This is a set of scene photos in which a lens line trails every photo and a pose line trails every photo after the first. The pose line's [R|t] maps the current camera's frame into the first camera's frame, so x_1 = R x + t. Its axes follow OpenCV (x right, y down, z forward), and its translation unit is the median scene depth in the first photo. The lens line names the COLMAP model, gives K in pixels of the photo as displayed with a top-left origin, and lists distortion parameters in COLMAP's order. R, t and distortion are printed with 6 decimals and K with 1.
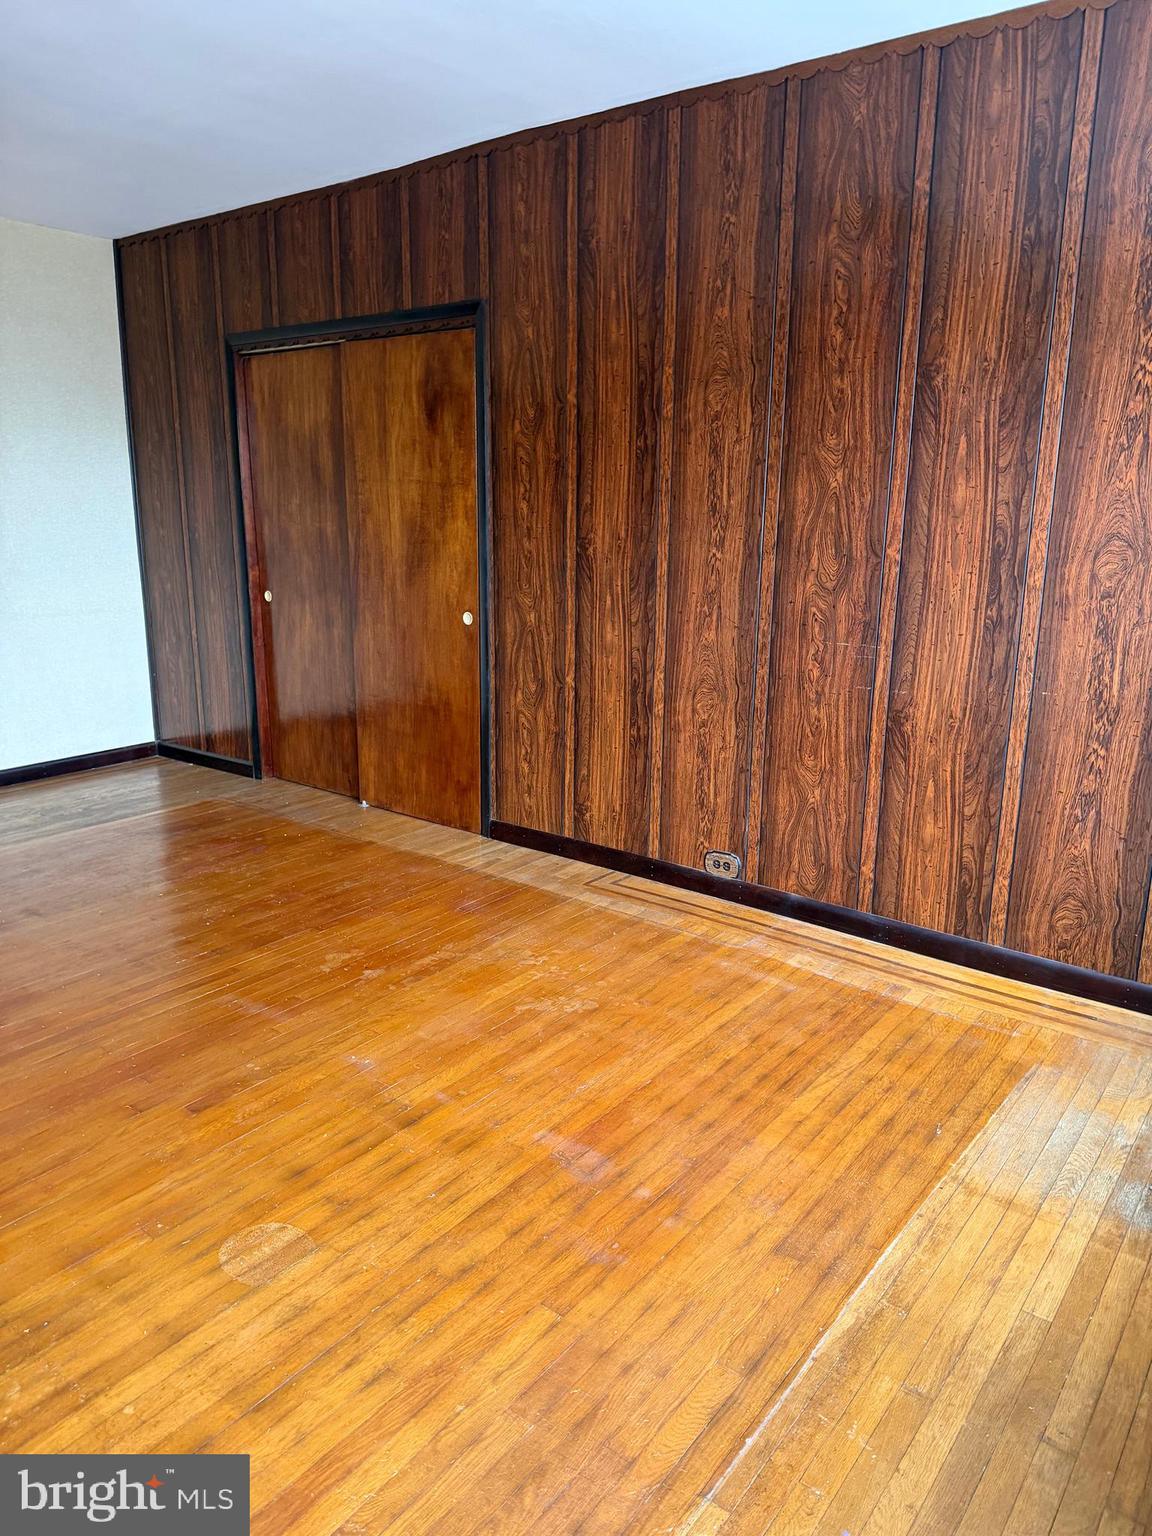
lens RADIAL K [[1082.1, 0, 582.9], [0, 1082.1, 772.7], [0, 0, 1]] dist [0.032432, -0.044263]
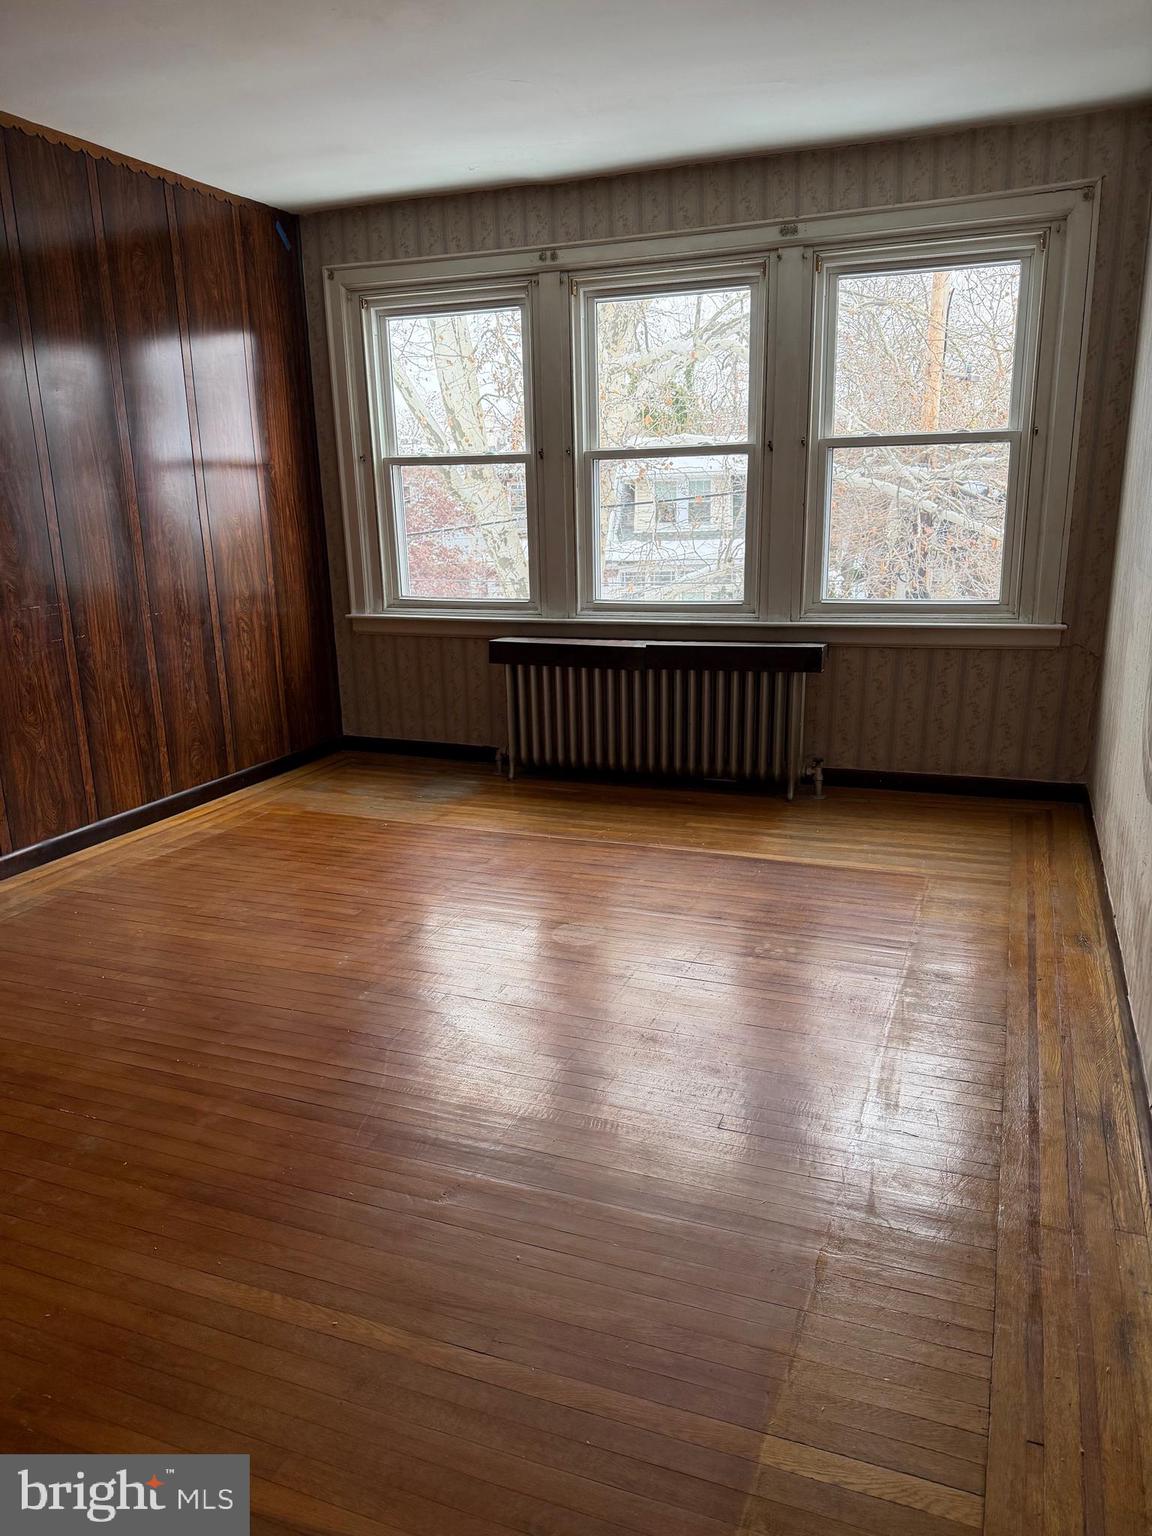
lens RADIAL K [[1082.1, 0, 582.9], [0, 1082.1, 772.7], [0, 0, 1]] dist [0.032432, -0.044263]
pose [[-0.274297, -0.248632, 0.928947, -1.110648], [0.248969, 0.914701, 0.318334, -0.192186], [-0.928857, 0.318597, -0.188998, 0.773079]]
